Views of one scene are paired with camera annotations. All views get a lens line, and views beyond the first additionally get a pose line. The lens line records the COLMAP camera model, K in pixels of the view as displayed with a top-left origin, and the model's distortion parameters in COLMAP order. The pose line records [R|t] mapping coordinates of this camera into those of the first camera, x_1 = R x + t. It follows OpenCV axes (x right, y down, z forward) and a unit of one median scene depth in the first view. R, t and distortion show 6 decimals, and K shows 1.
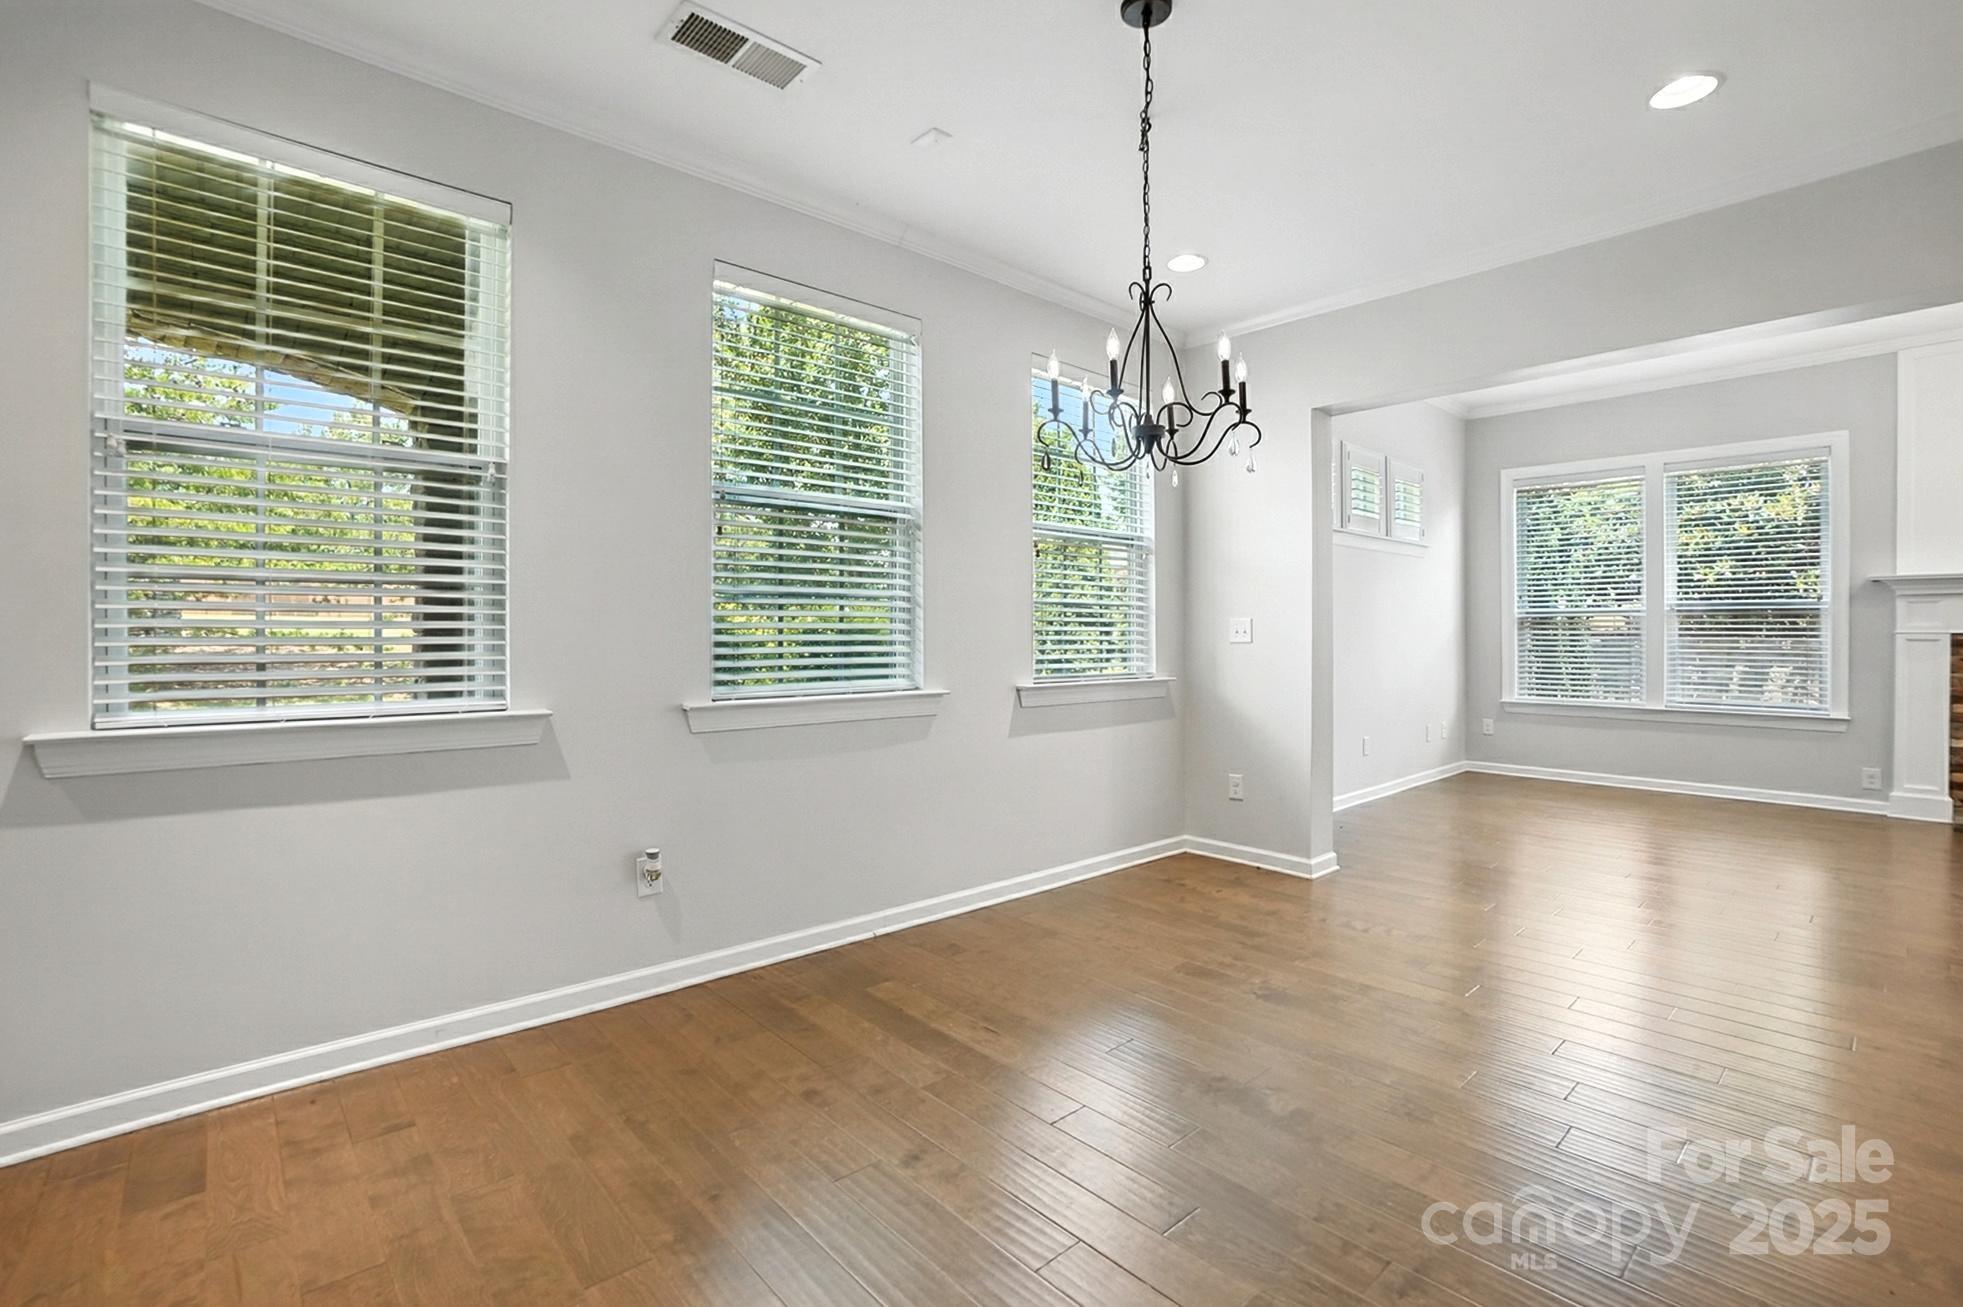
lens RADIAL K [[892.3, 0, 972.5], [0, 892.3, 639.2], [0, 0, 1]] dist [-0.014805, 0.001943]
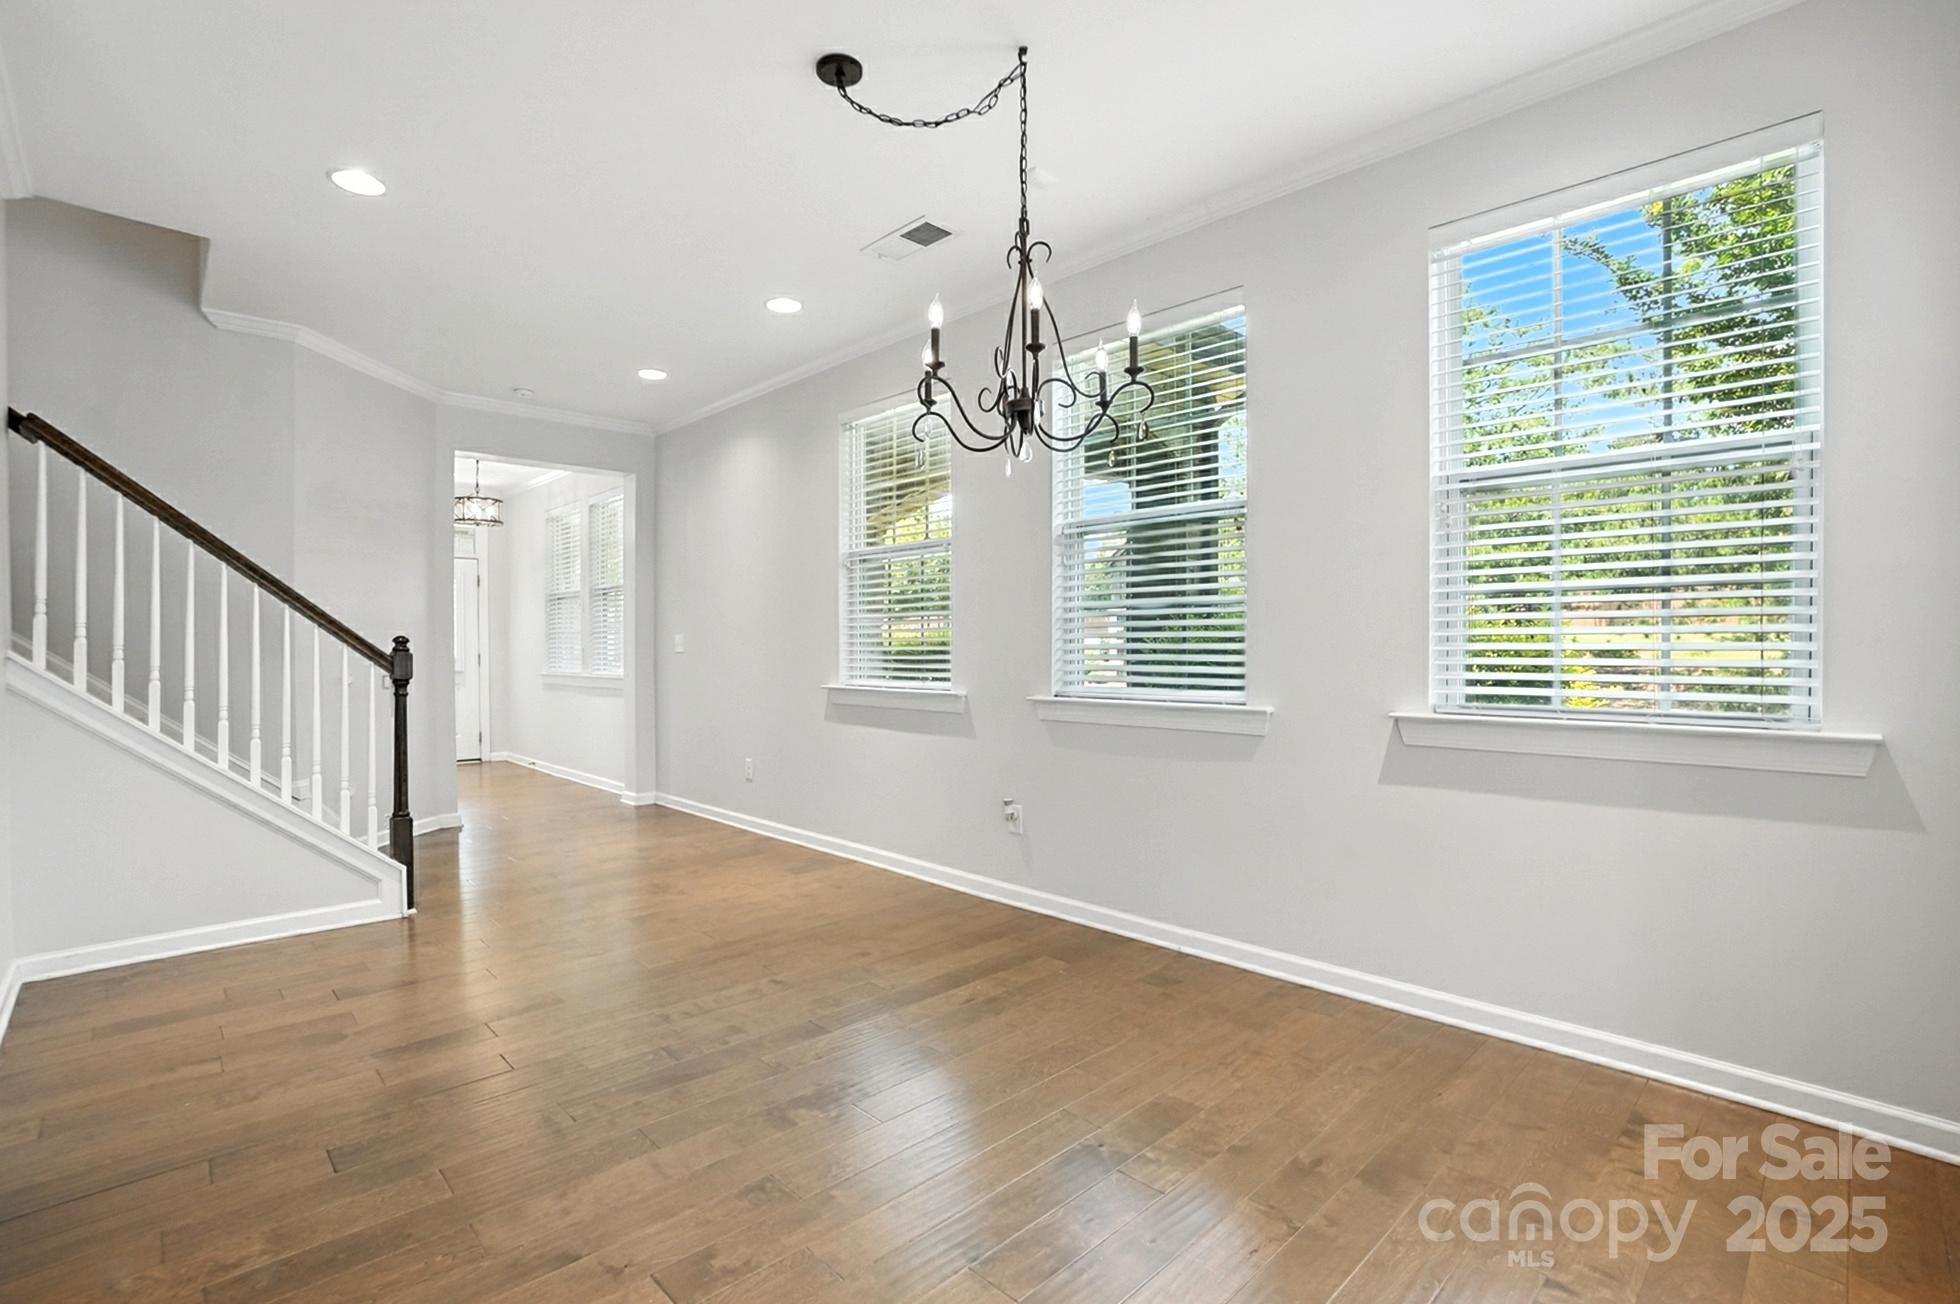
lens RADIAL K [[891.0, 0, 974.2], [0, 891.0, 649.2], [0, 0, 1]] dist [-0.014805, 0.001943]
pose [[0.055272, 0.000512, -0.998471, 0.899764], [-0.002040, 0.999998, 0.000400, 0.001643], [0.998469, 0.002015, 0.055273, 0.757364]]
